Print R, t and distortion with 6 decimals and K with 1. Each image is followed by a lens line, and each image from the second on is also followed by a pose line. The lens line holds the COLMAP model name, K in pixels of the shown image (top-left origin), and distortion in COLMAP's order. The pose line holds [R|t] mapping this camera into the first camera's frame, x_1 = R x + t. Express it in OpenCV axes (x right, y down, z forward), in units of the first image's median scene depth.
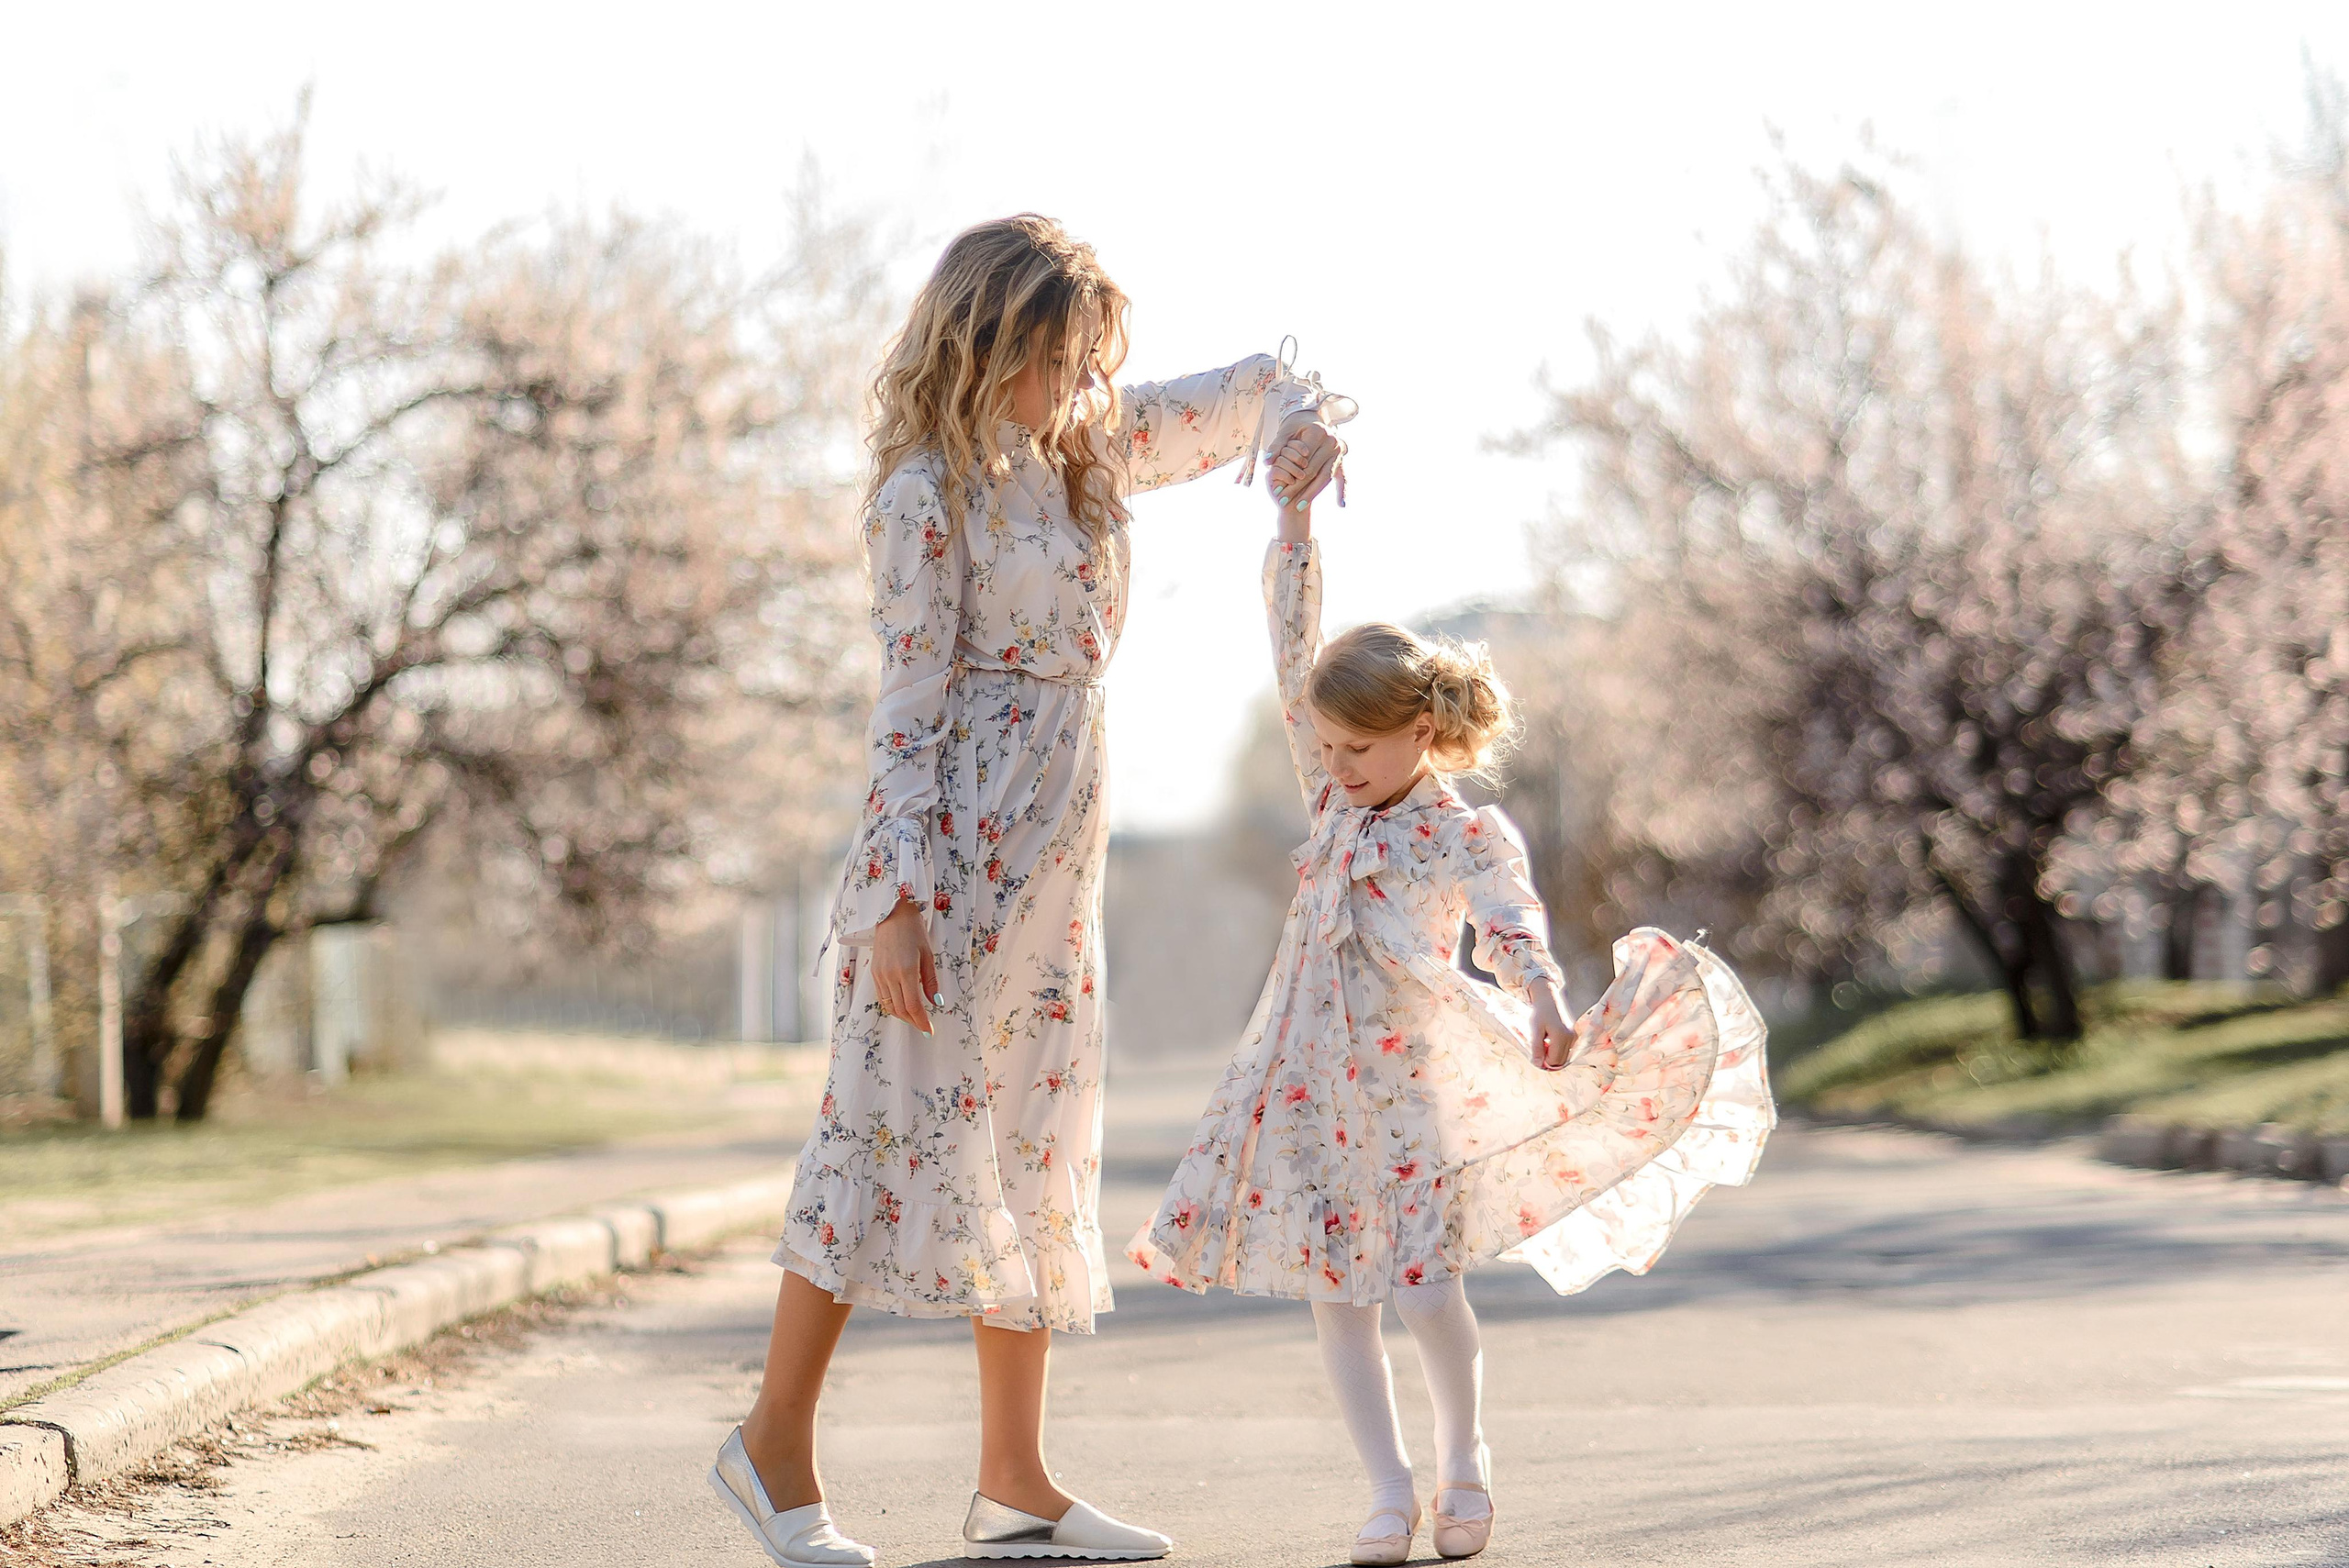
lens RADIAL K [[5736.8, 0, 1174.5], [0, 5736.8, 784.0], [0, 0, 1]] dist [0.557880, -5.467854]
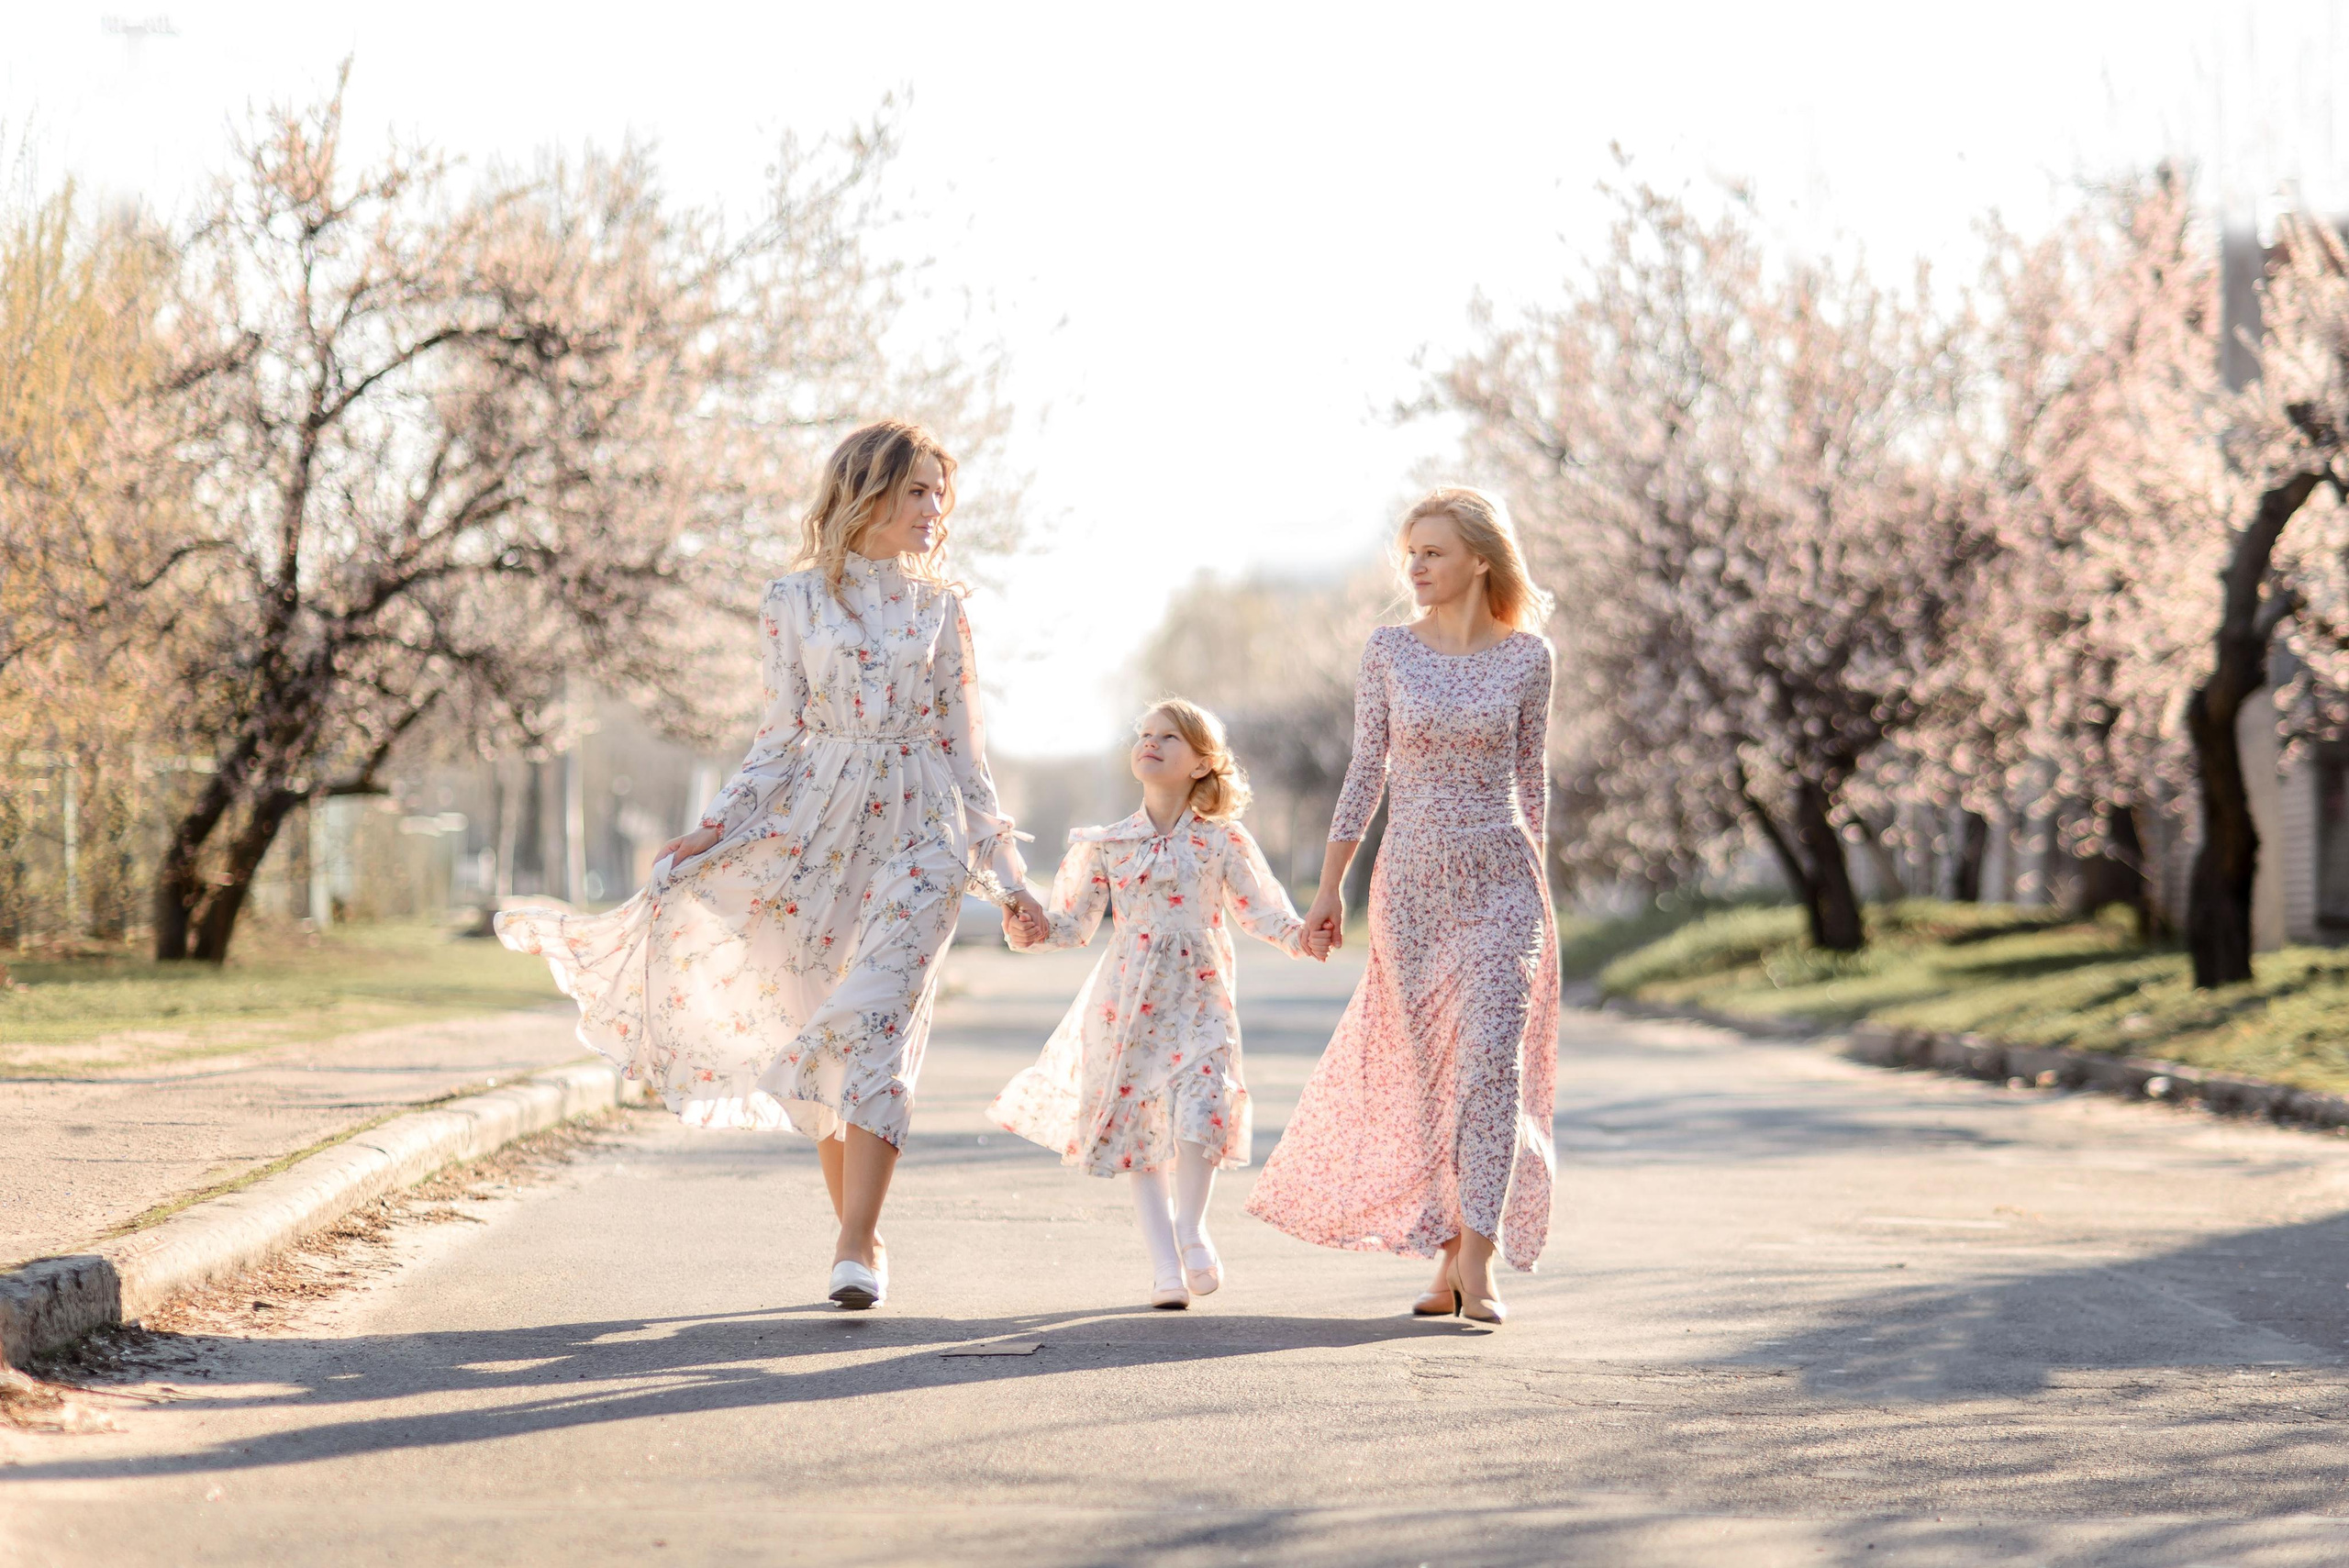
lens RADIAL K [[5736.8, 0, 1174.5], [0, 5736.8, 784.0], [0, 0, 1]] dist [0.557880, -5.467854]
pose [[0.999294, 0.035579, 0.012029, 0.004194], [-0.035865, 0.999056, 0.024493, -0.012184], [-0.011146, -0.024907, 0.999628, -0.149331]]
